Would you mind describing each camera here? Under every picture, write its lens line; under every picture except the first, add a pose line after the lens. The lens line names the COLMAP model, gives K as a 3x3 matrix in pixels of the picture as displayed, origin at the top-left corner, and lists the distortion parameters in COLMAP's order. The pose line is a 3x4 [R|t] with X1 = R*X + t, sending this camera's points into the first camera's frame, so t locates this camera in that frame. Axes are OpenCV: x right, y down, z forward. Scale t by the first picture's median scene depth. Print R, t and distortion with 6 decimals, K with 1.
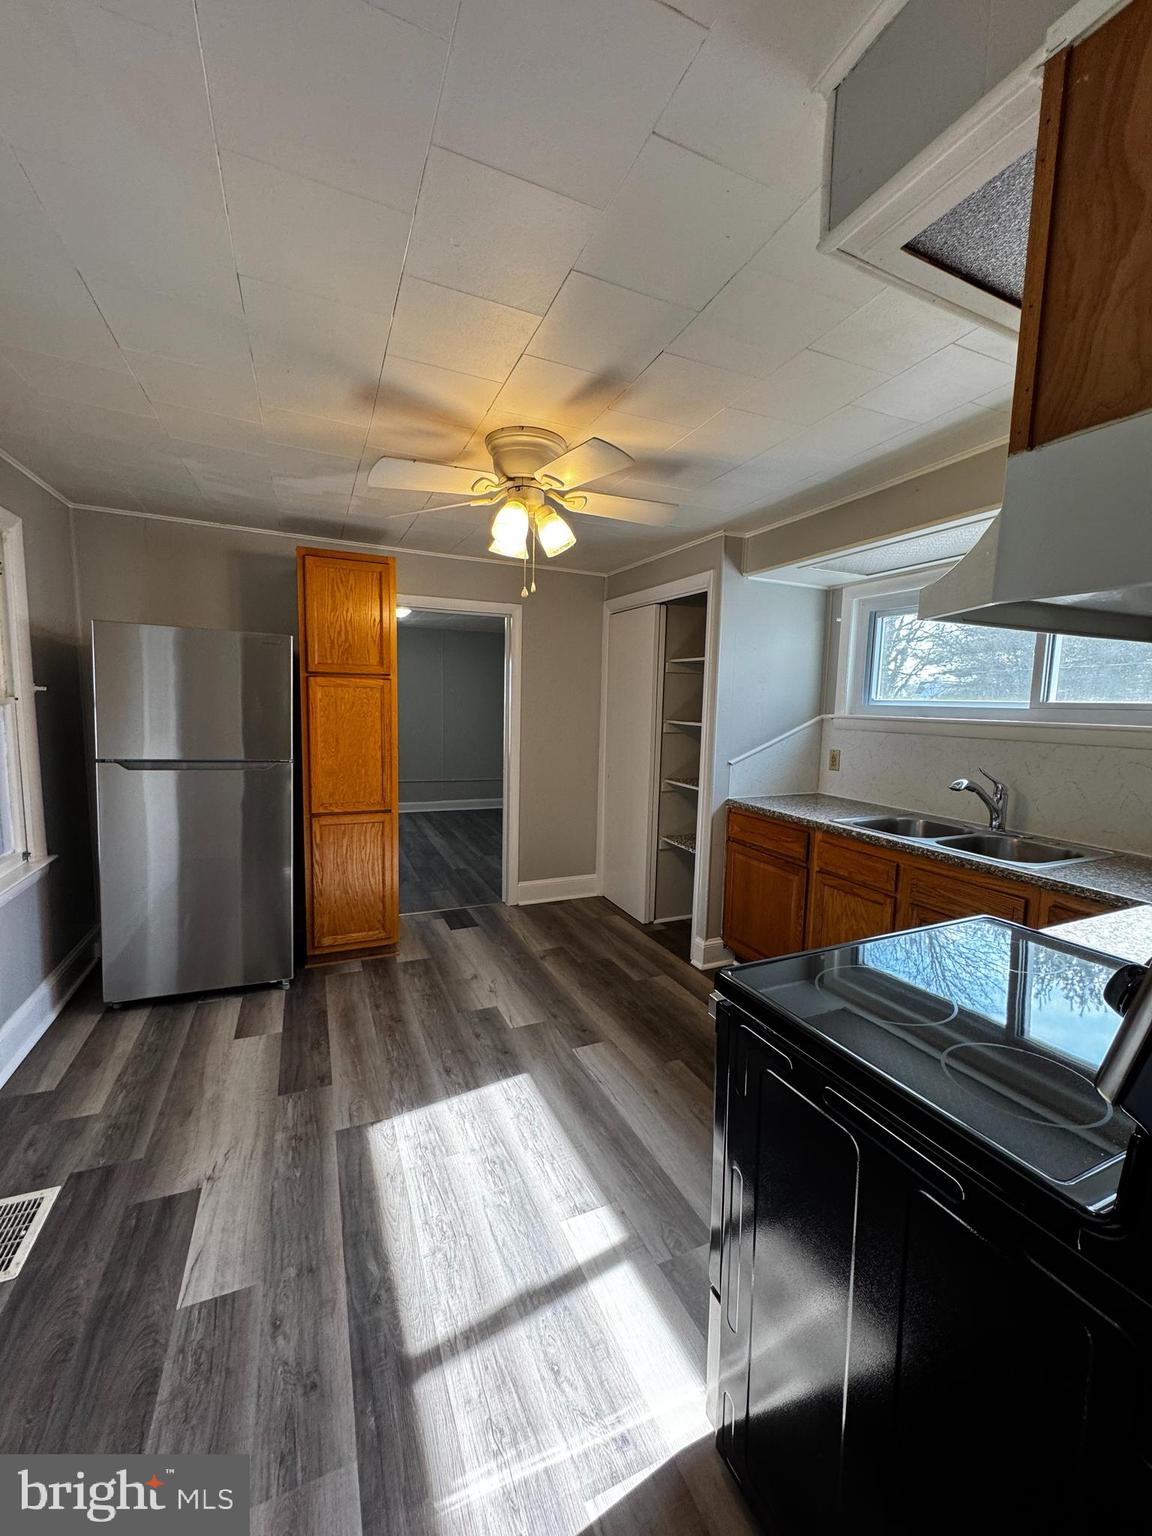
lens RADIAL K [[614.9, 0, 576.0], [0, 614.9, 759.8], [0, 0, 1]] dist [-0.000823, 0.000133]
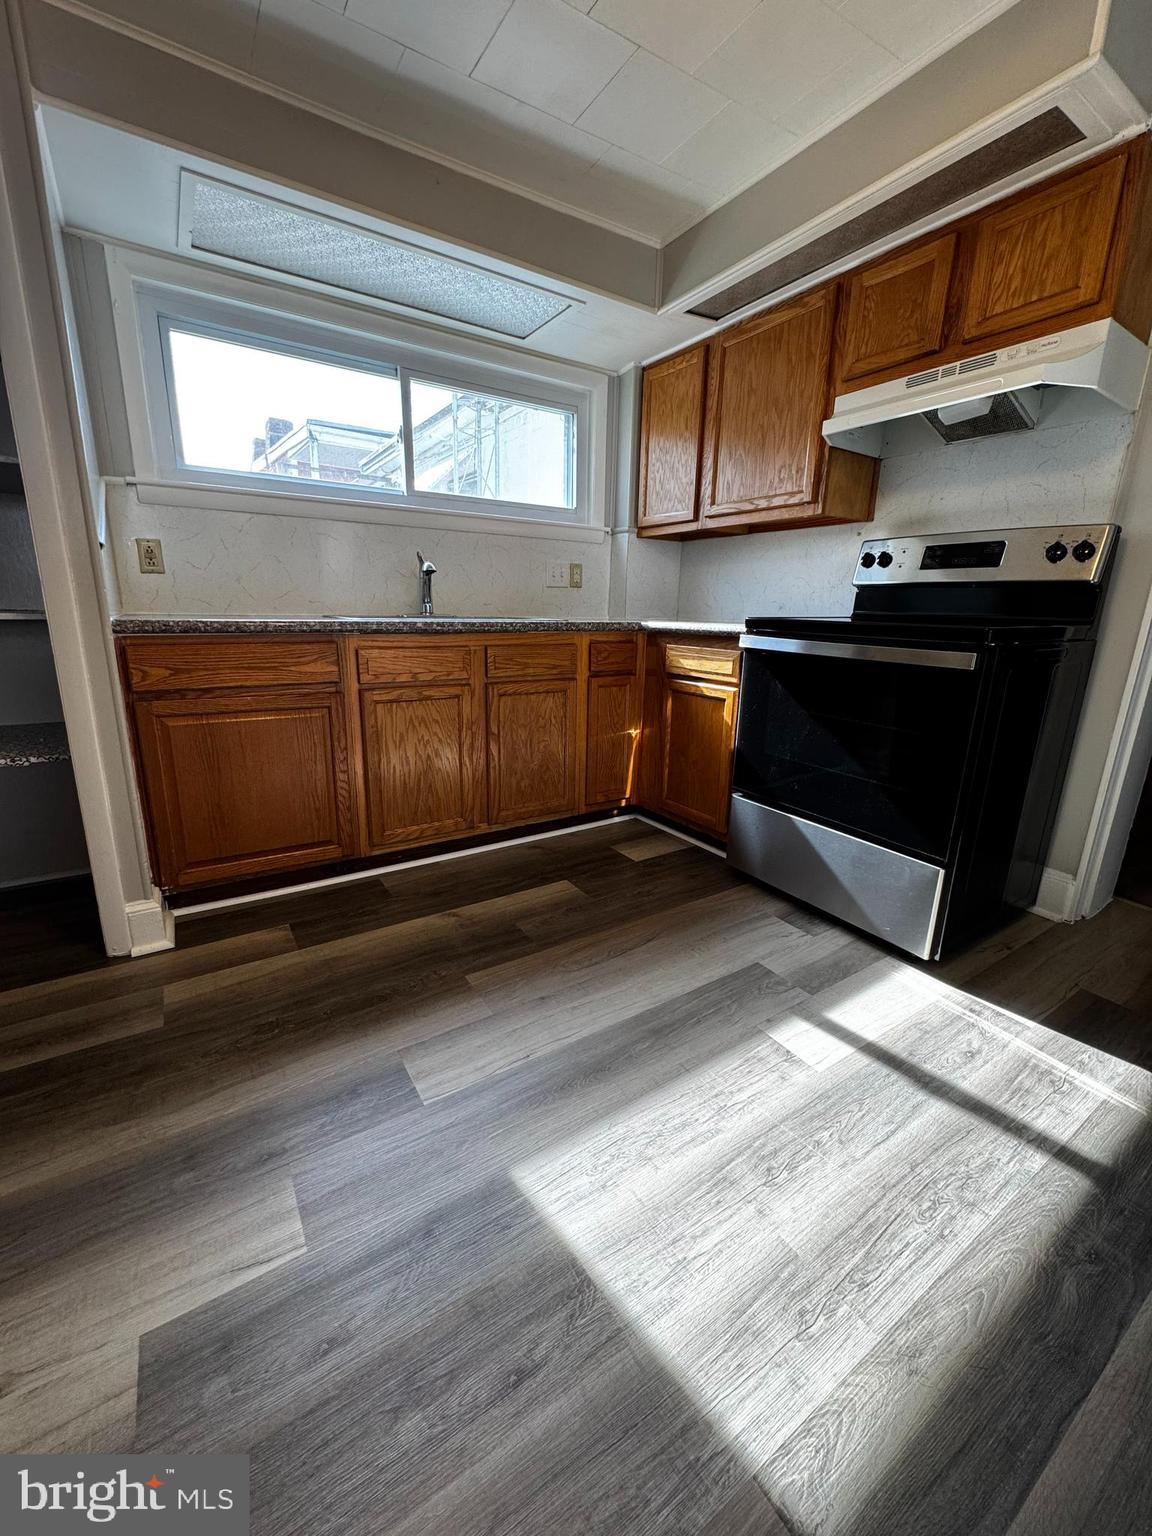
lens RADIAL K [[614.9, 0, 567.5], [0, 614.9, 768.3], [0, 0, 1]] dist [-0.000823, 0.000133]
pose [[-0.158211, -0.272588, 0.949034, -0.601537], [0.067524, 0.955902, 0.285818, 0.114339], [-0.985094, 0.109302, -0.132827, 1.325551]]
